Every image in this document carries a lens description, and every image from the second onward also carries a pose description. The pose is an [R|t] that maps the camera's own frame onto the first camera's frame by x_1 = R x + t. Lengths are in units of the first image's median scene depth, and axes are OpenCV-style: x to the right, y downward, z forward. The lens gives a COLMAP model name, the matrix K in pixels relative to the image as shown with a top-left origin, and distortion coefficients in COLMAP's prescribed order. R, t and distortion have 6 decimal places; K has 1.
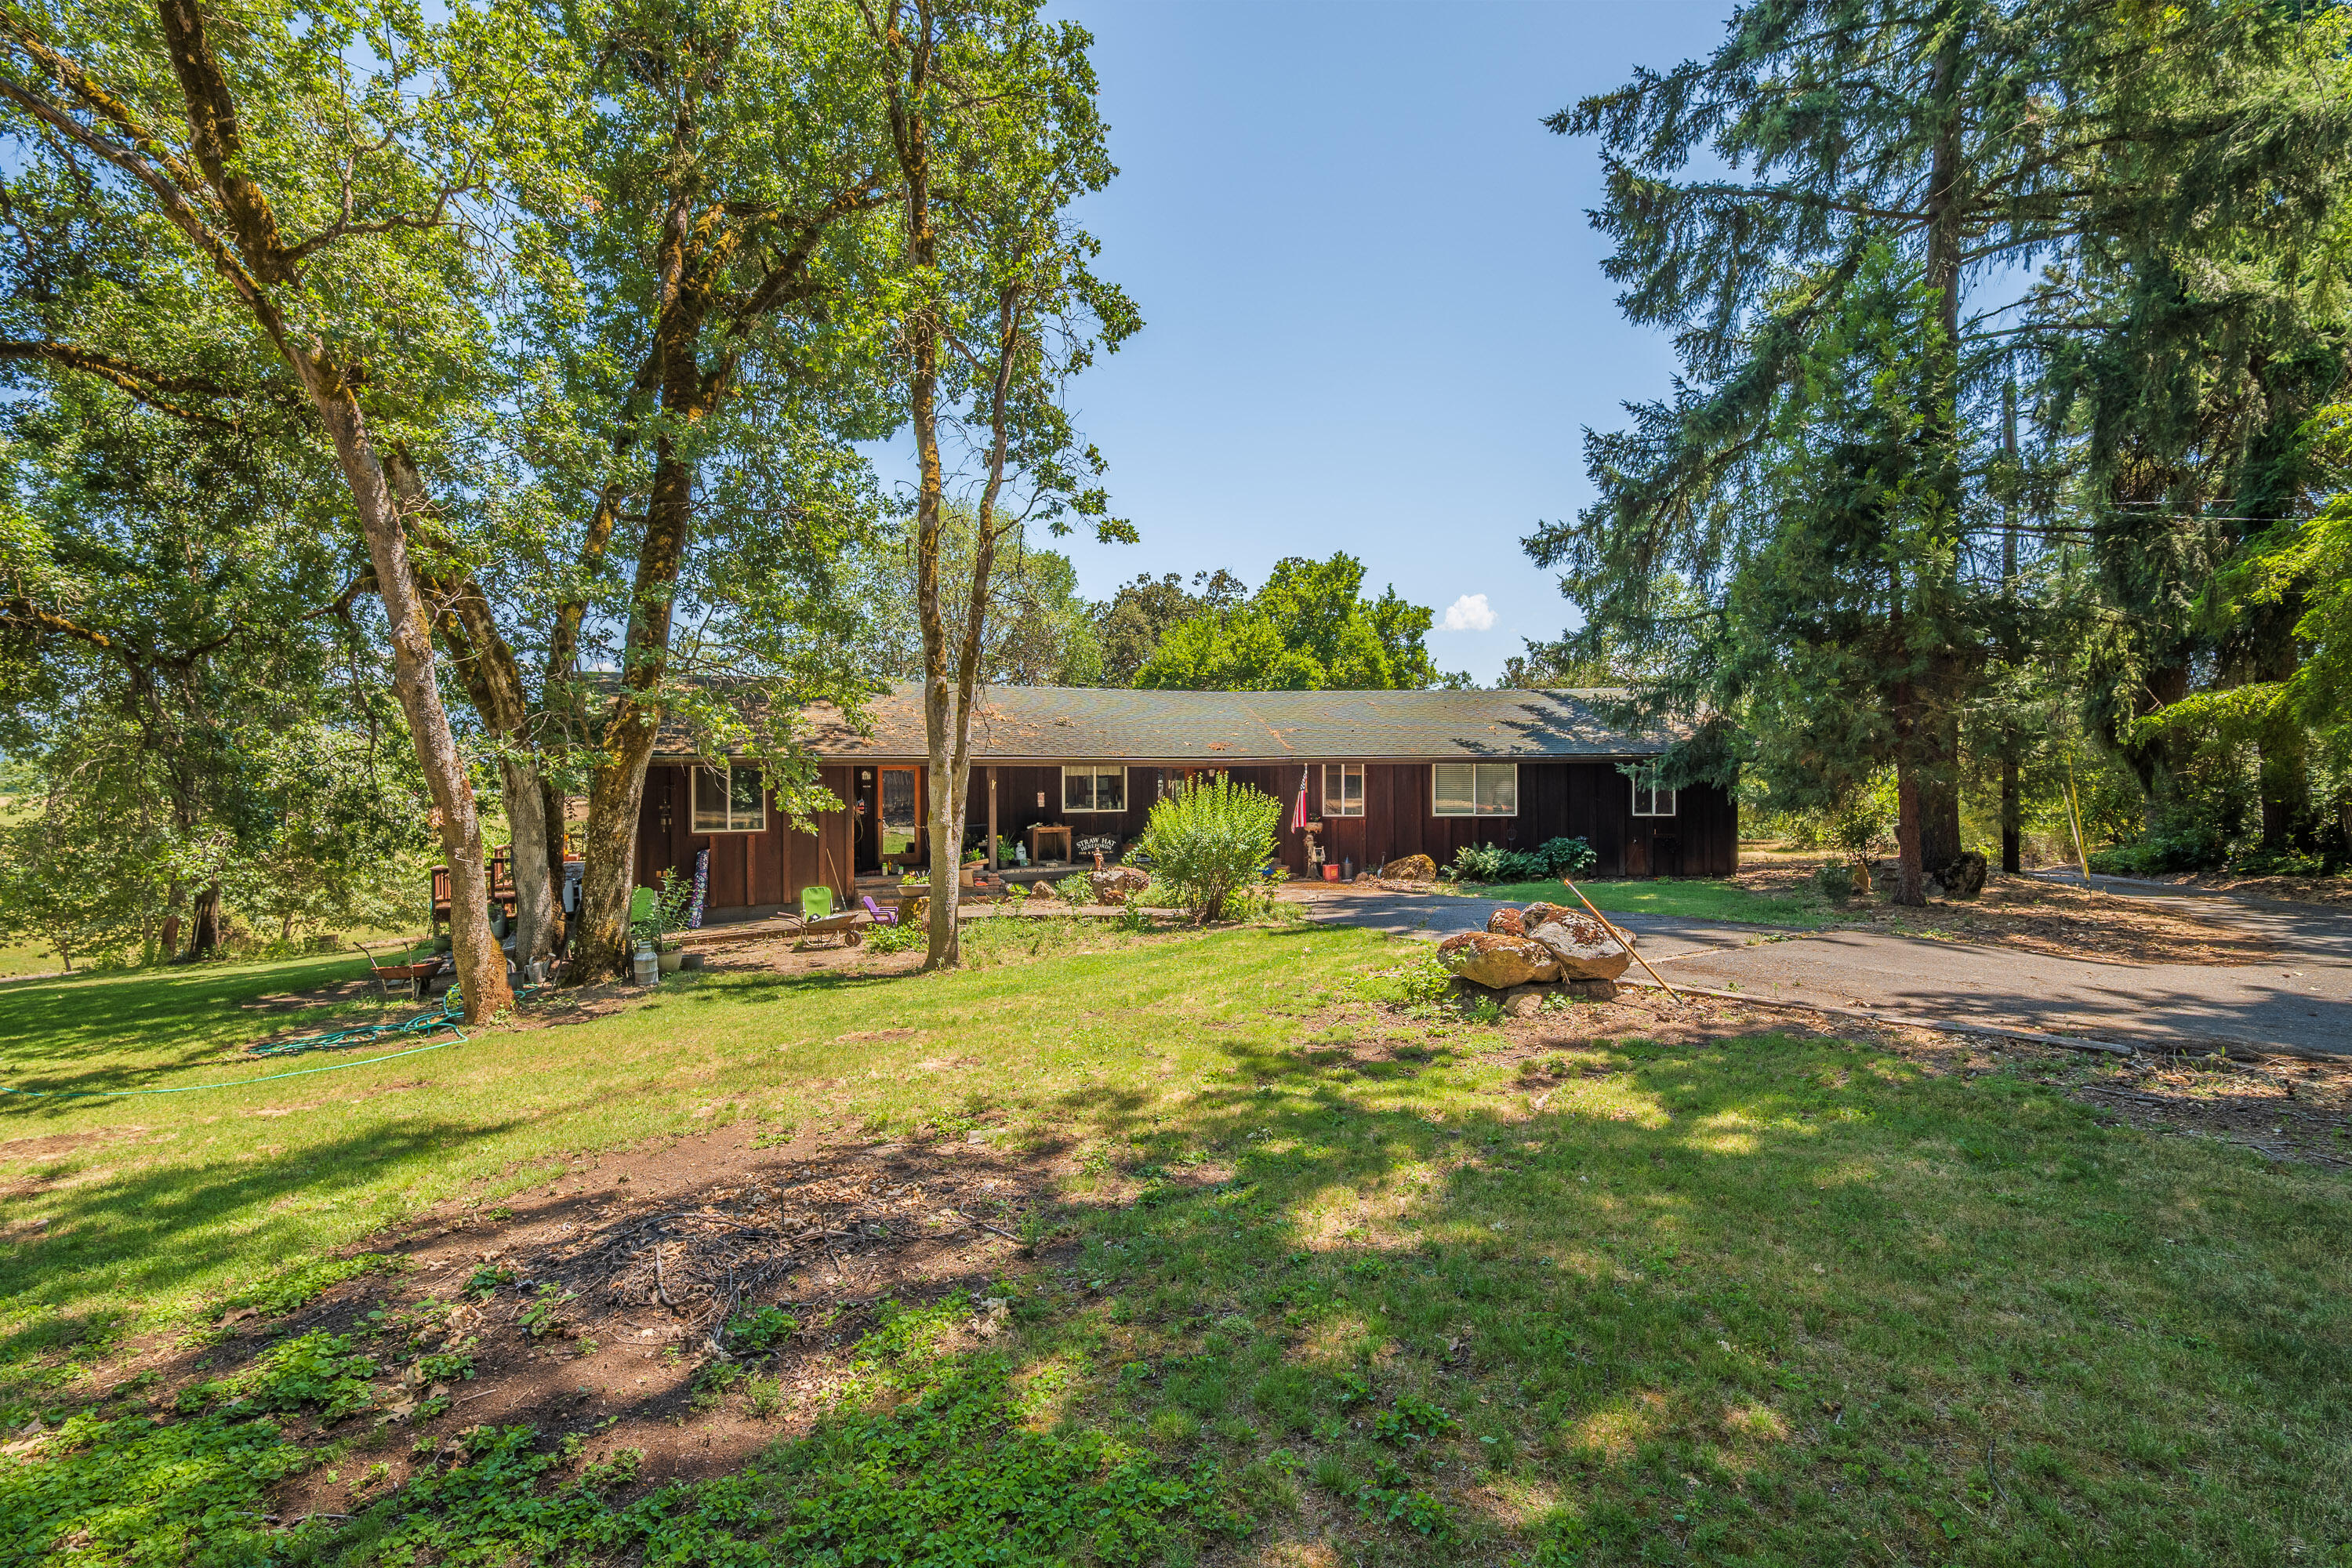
lens RADIAL K [[1116.6, 0, 1179.1], [0, 1116.6, 785.9], [0, 0, 1]] dist [-0.016311, 0.001979]
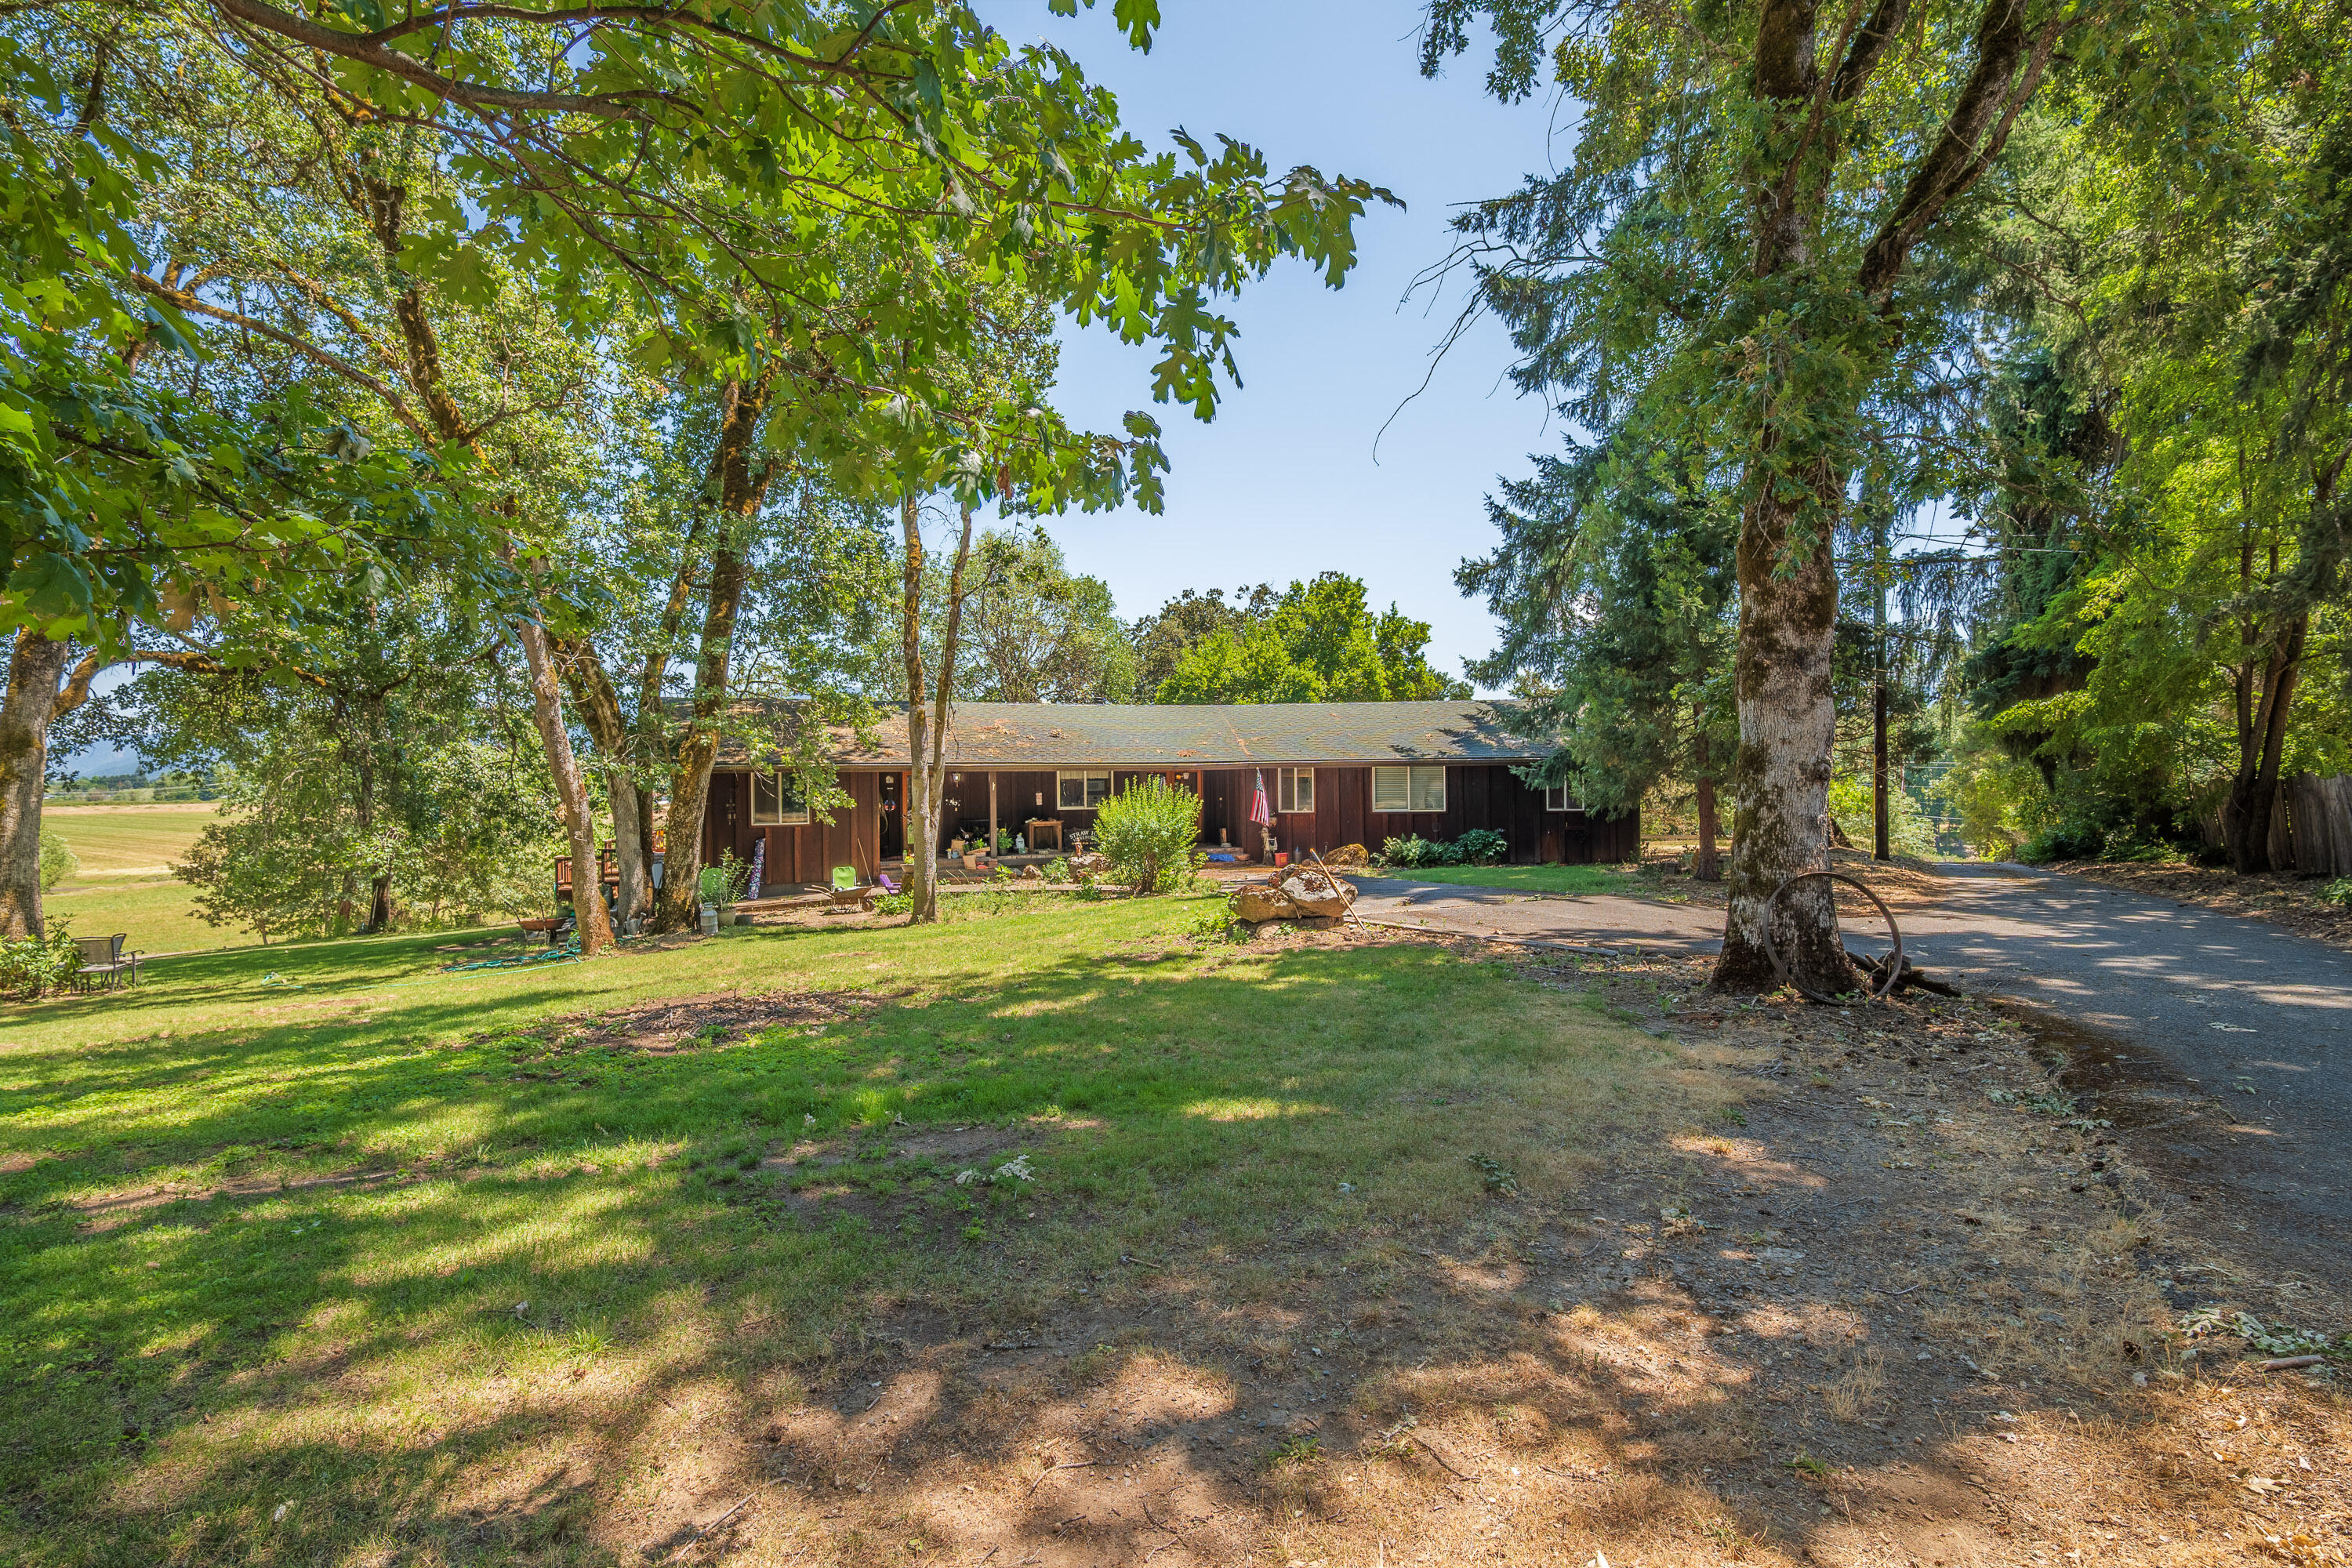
lens RADIAL K [[1116.6, 0, 1173.6], [0, 1116.6, 784.6], [0, 0, 1]] dist [-0.016311, 0.001979]
pose [[0.996681, -0.005449, -0.081220, 0.131325], [0.005097, 0.999977, -0.004547, 0.003285], [0.081243, 0.004118, 0.996686, -0.206259]]
